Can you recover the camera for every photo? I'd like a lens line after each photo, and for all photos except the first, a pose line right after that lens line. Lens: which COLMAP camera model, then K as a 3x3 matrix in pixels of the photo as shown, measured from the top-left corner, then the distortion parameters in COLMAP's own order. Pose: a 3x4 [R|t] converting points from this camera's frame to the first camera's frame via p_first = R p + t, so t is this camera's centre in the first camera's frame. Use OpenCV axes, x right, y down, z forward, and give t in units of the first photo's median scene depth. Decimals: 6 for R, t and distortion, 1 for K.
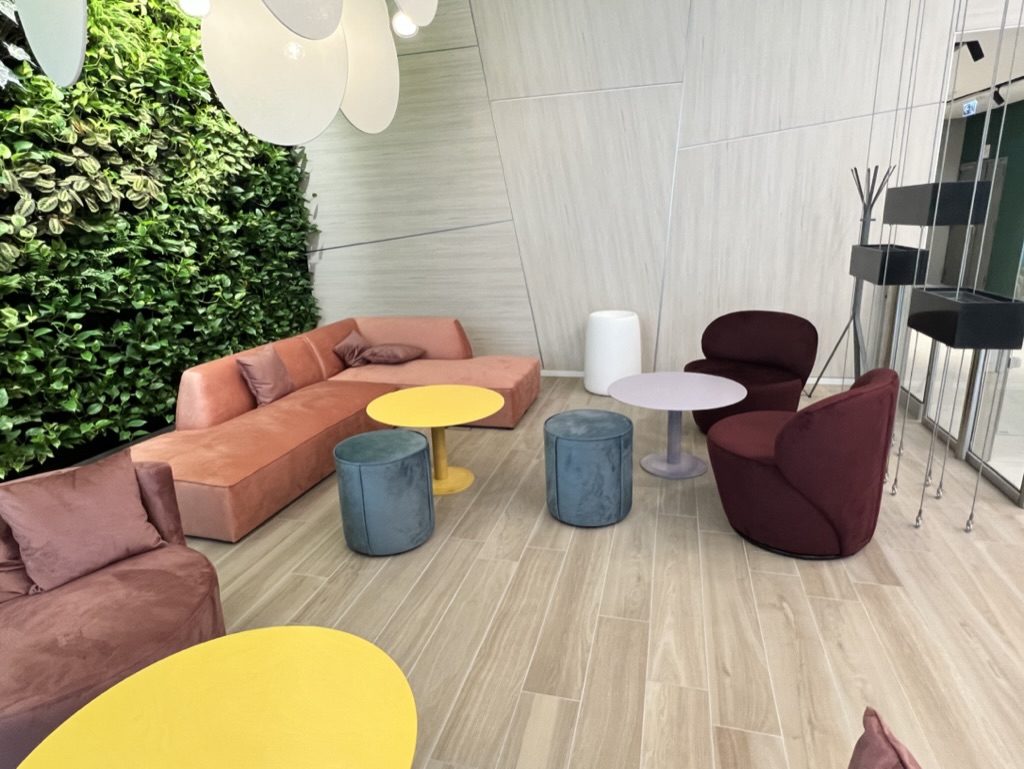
lens RADIAL K [[587.6, 0, 511.3], [0, 587.6, 382.8], [0, 0, 1]] dist [-0.004467, -0.000720]
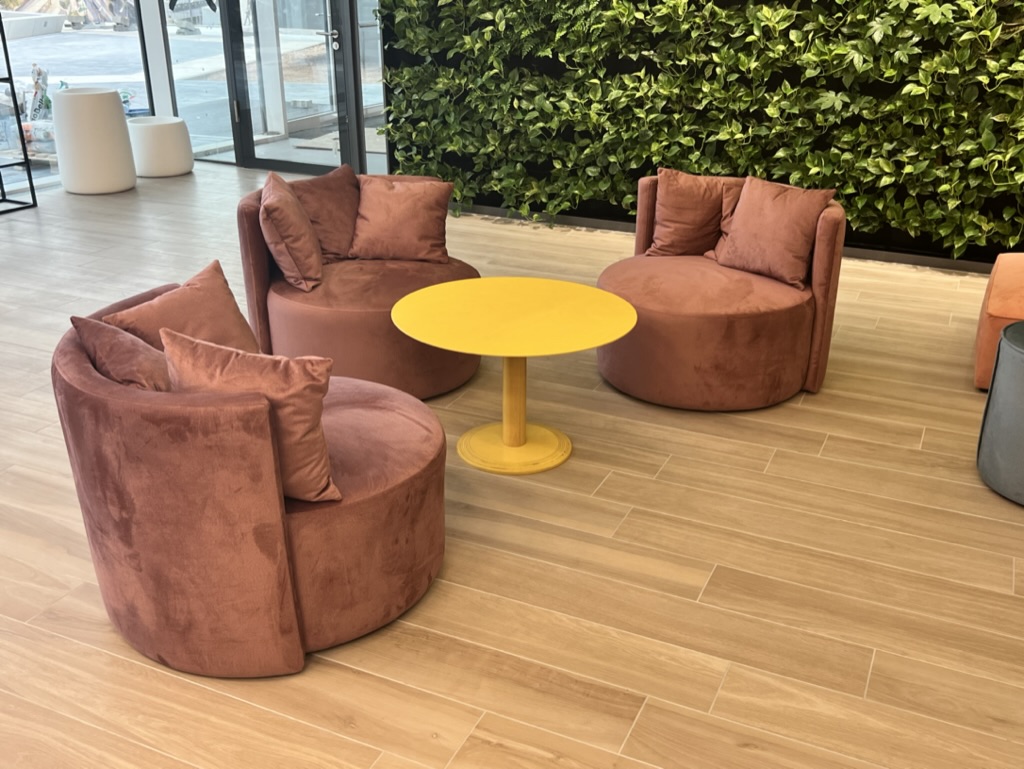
lens RADIAL K [[978.3, 0, 512.1], [0, 978.3, 386.3], [0, 0, 1]] dist [0.019301, 0.000000]
pose [[-0.181179, 0.418835, -0.889804, 1.118991], [-0.249950, 0.855457, 0.453562, -0.236405], [0.951157, 0.304583, -0.050302, 0.657106]]
